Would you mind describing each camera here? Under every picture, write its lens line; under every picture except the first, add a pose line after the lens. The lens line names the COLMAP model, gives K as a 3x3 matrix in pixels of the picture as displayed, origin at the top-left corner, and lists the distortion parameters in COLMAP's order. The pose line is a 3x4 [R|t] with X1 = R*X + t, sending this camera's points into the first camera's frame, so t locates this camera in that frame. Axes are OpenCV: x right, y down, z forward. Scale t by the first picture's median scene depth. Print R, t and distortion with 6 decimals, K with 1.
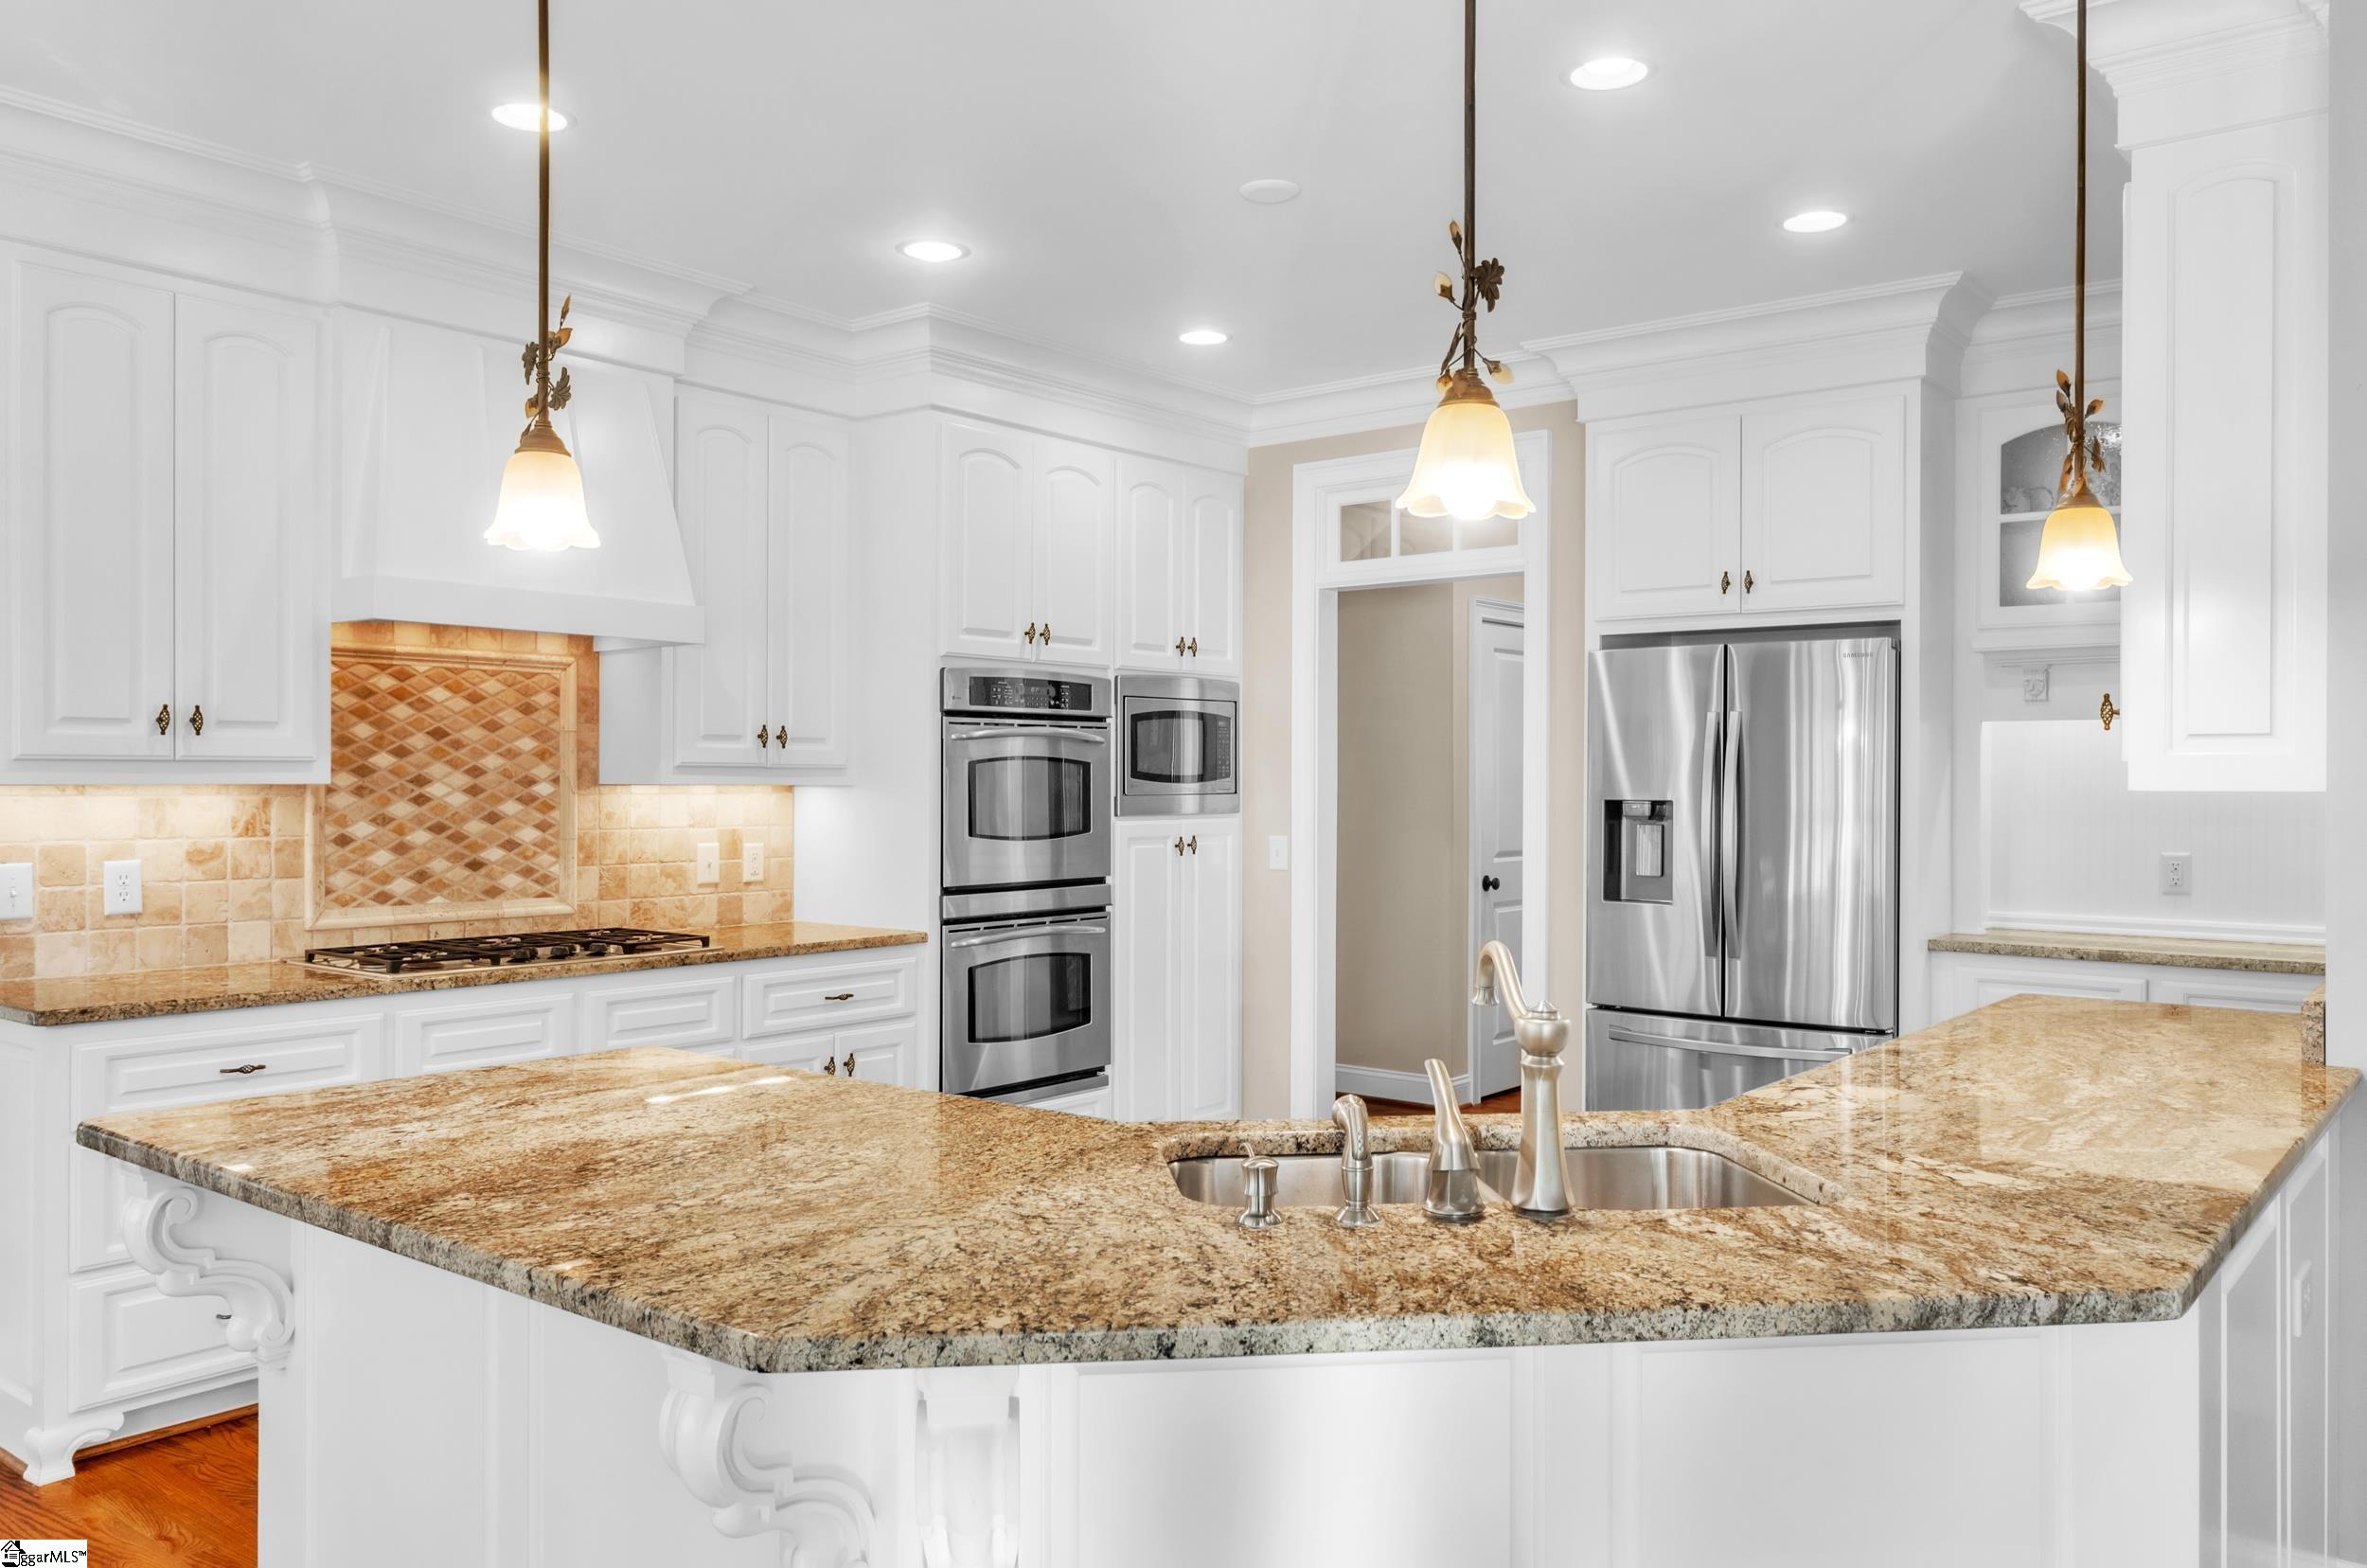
lens RADIAL K [[1754.5, 0, 1183.5], [0, 1754.5, 784.0], [0, 0, 1]] dist [0.005756, 0.000400]
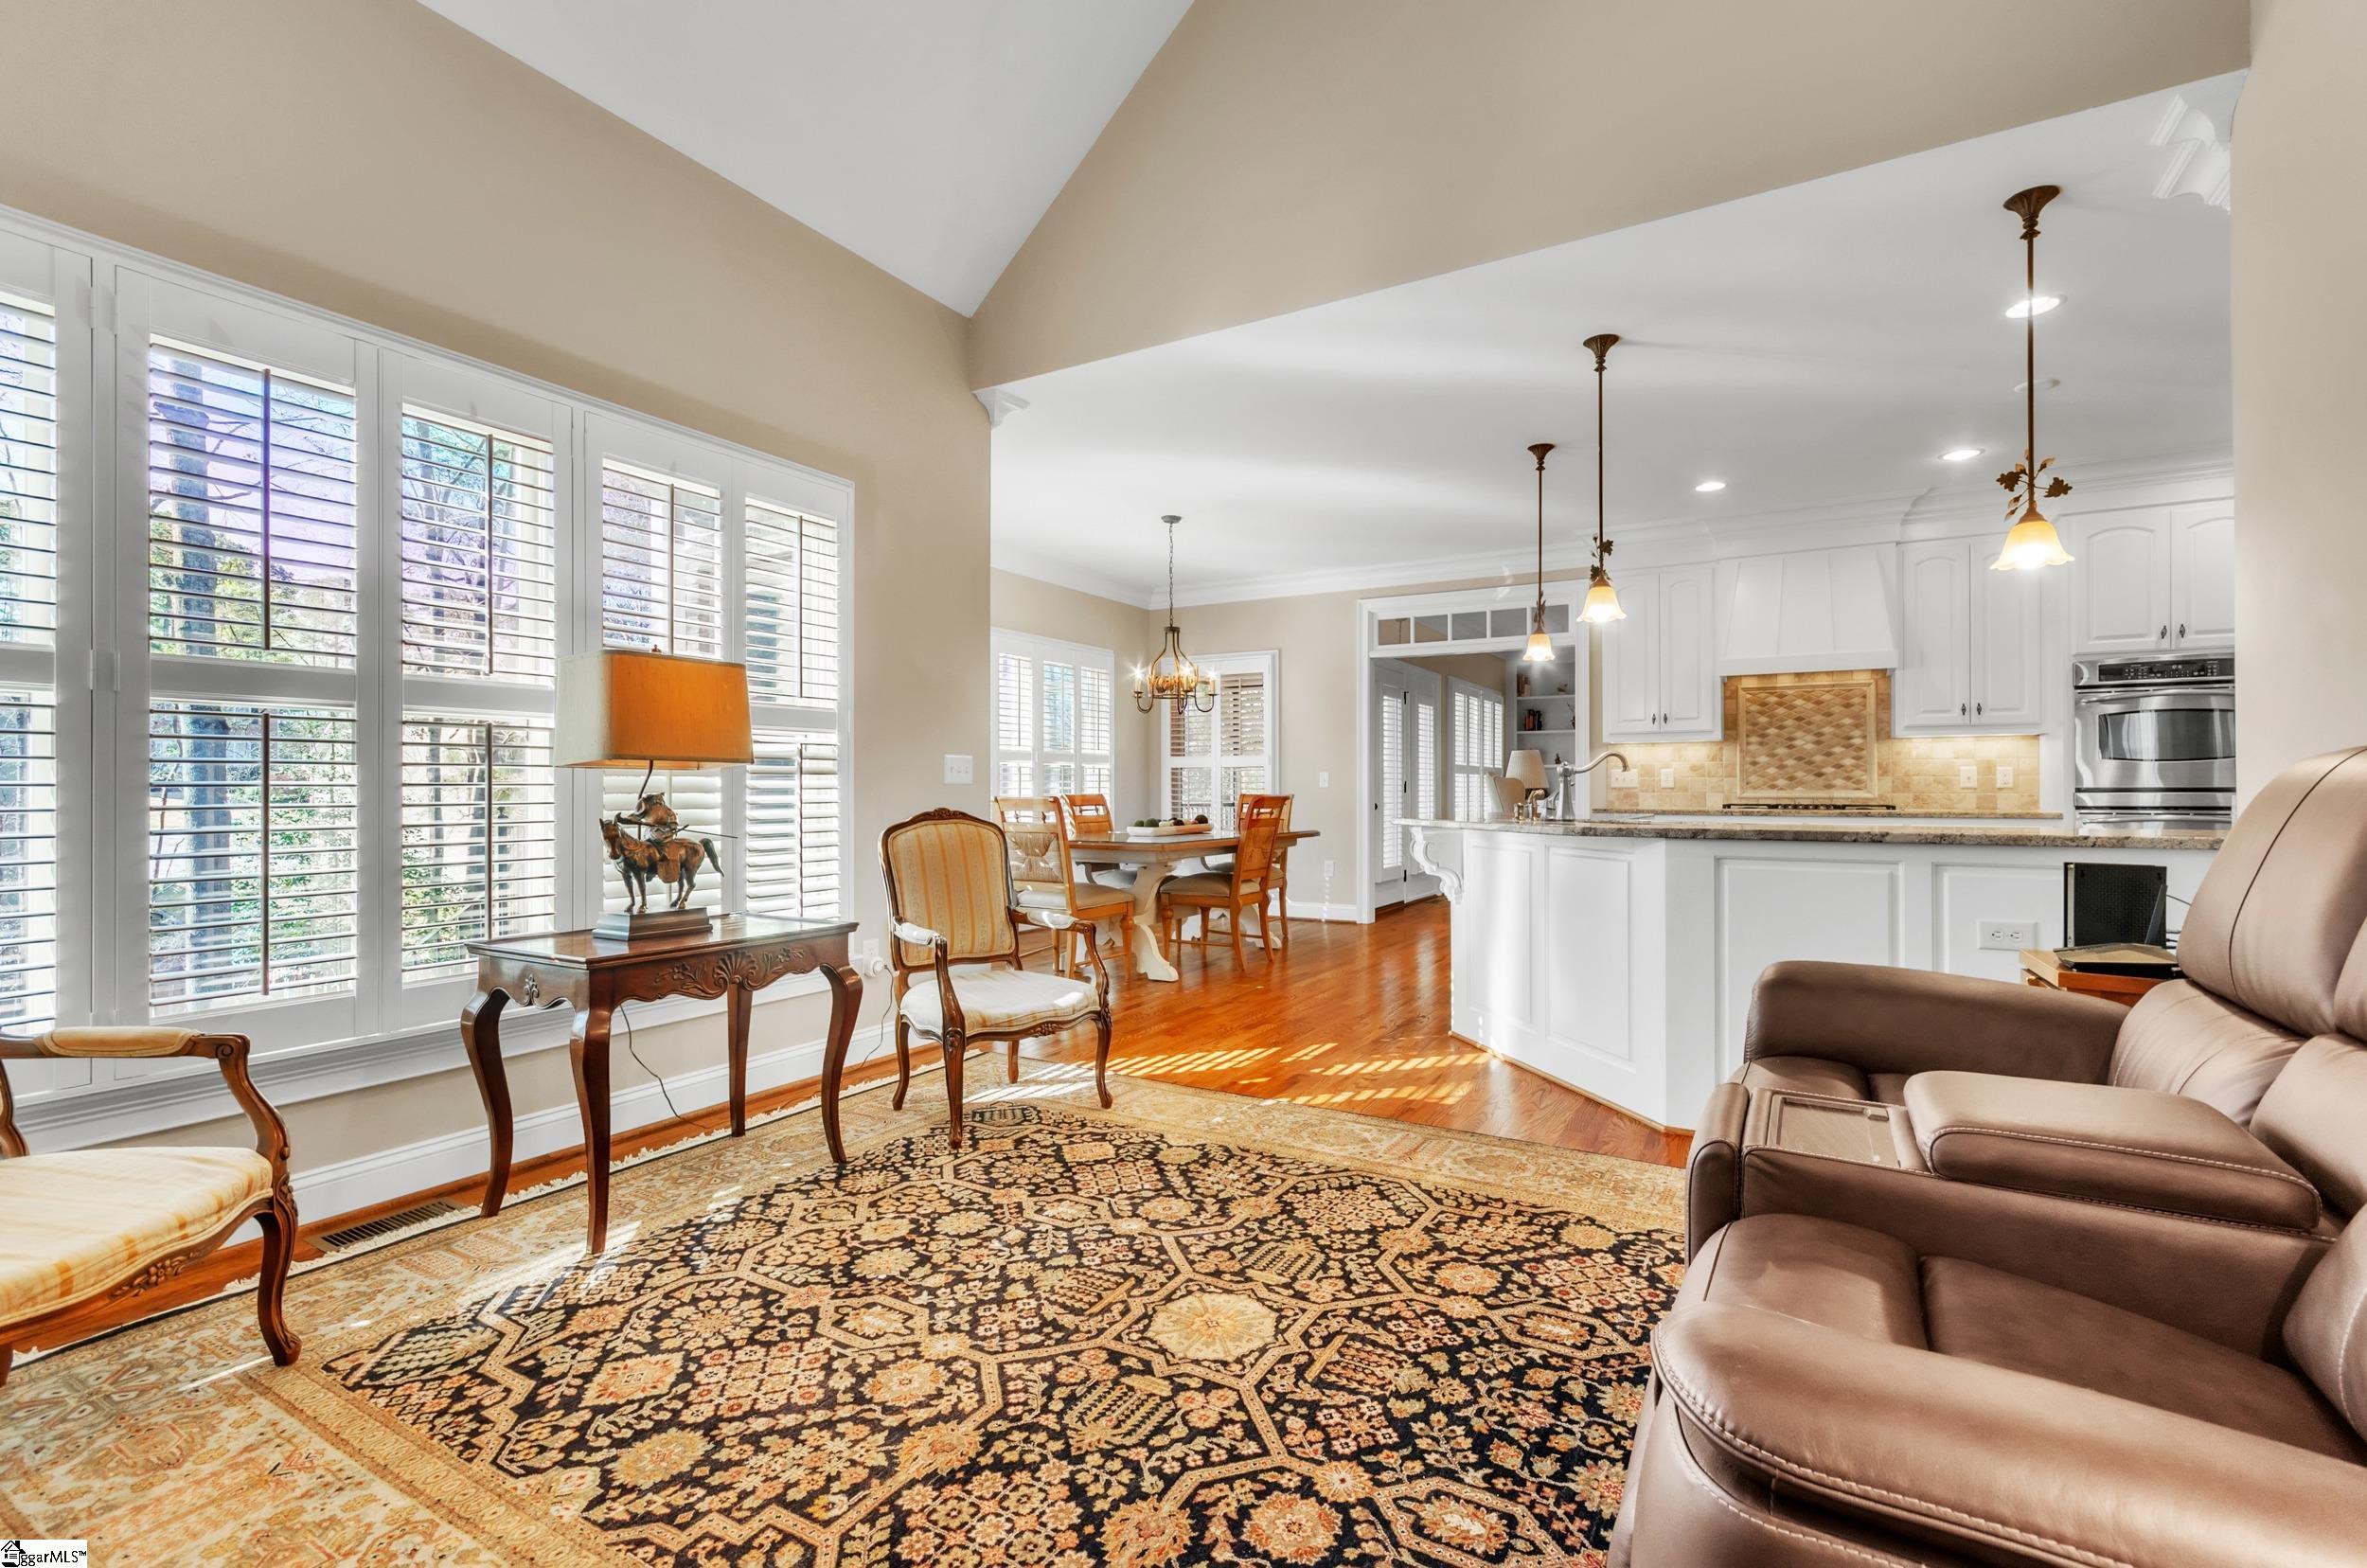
lens RADIAL K [[1044.1, 0, 1197.1], [0, 1044.1, 776.9], [0, 0, 1]] dist [0.003720, 0.001076]
pose [[0.145863, -0.016451, -0.989168, 0.822057], [-0.001699, 0.999856, -0.016879, 0.072198], [0.989303, 0.004143, 0.145814, -0.013644]]
